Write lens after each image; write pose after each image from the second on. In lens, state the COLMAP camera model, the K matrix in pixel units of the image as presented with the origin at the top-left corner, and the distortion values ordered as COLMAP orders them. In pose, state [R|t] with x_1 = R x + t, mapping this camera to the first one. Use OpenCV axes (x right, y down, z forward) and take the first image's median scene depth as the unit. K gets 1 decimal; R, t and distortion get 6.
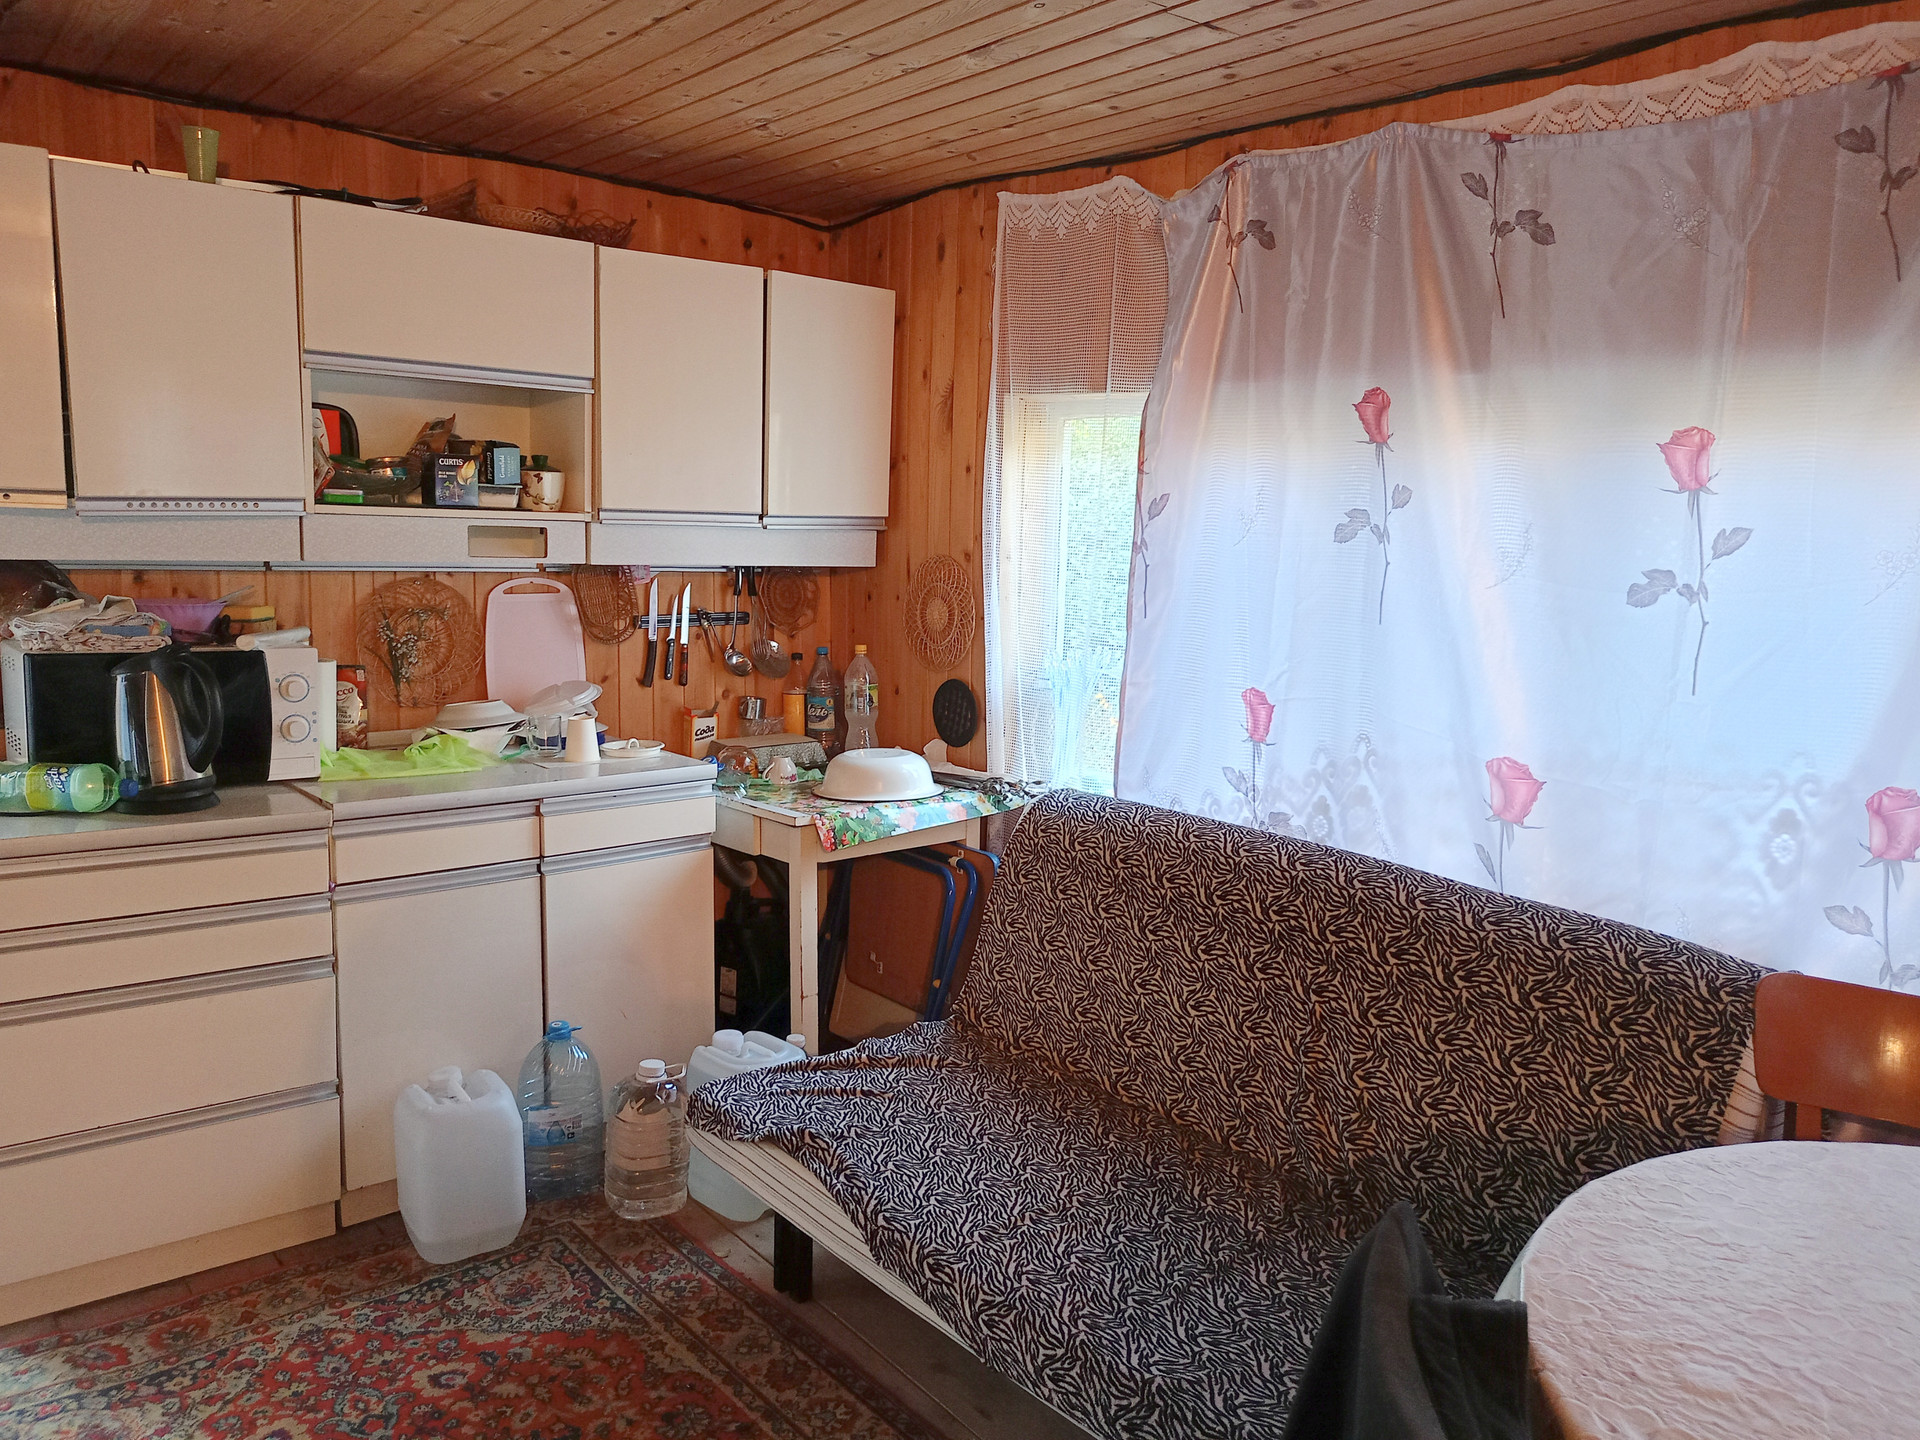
lens RADIAL K [[1447.5, 0, 963.8], [0, 1447.5, 727.7], [0, 0, 1]] dist [0.033231, -0.026699]
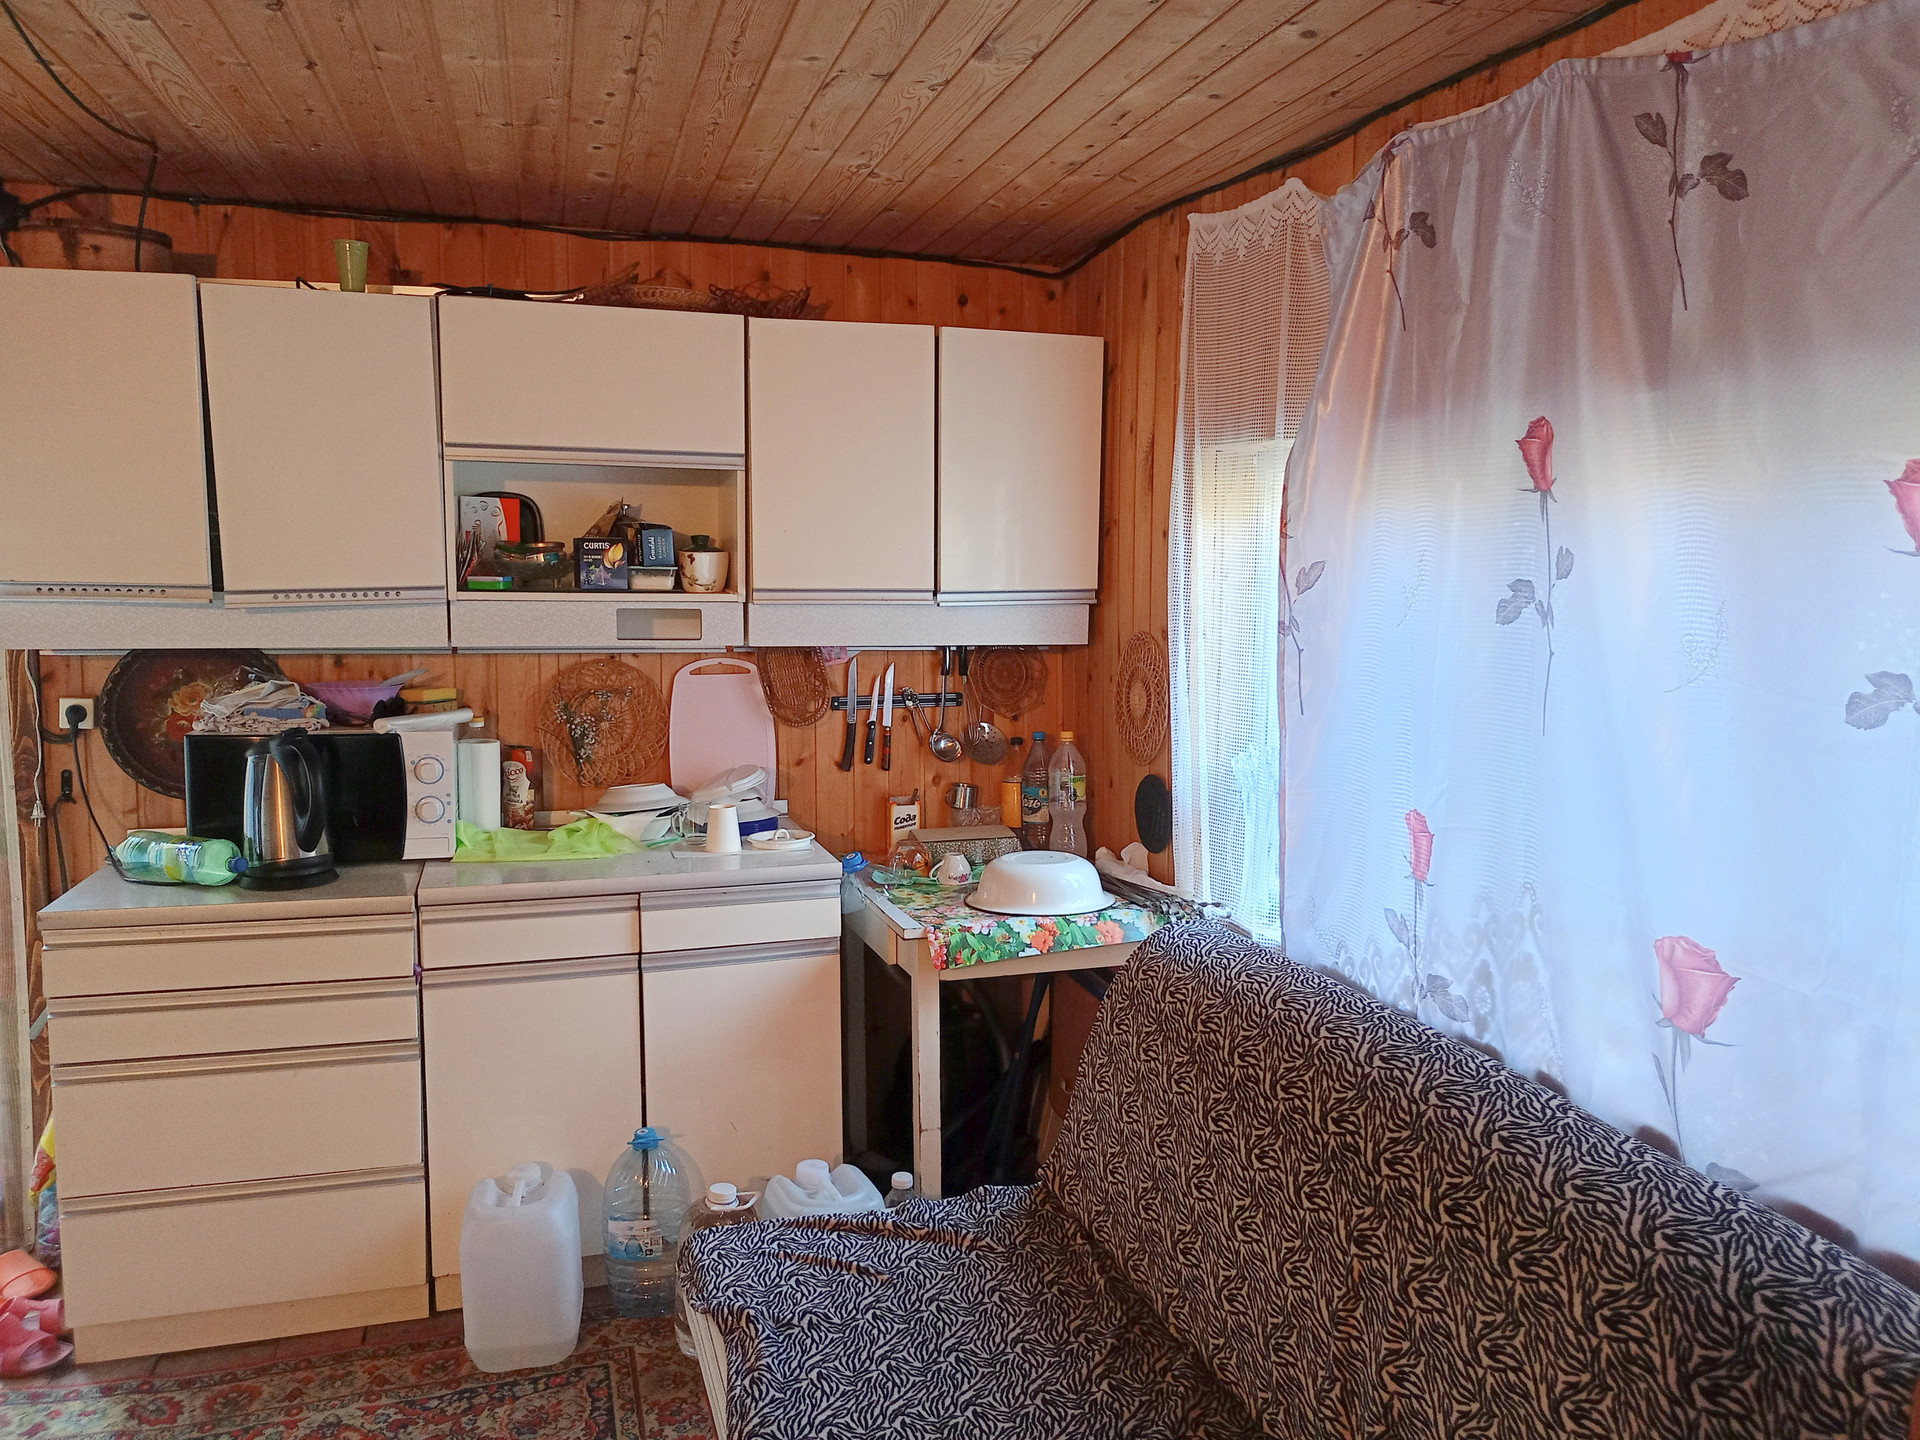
lens RADIAL K [[1447.5, 0, 963.8], [0, 1447.5, 727.7], [0, 0, 1]] dist [0.033231, -0.026699]
pose [[0.924069, 0.022050, -0.381590, 0.263045], [-0.036239, 0.998892, -0.030039, -0.037795], [0.380505, 0.041586, 0.923843, 0.184310]]
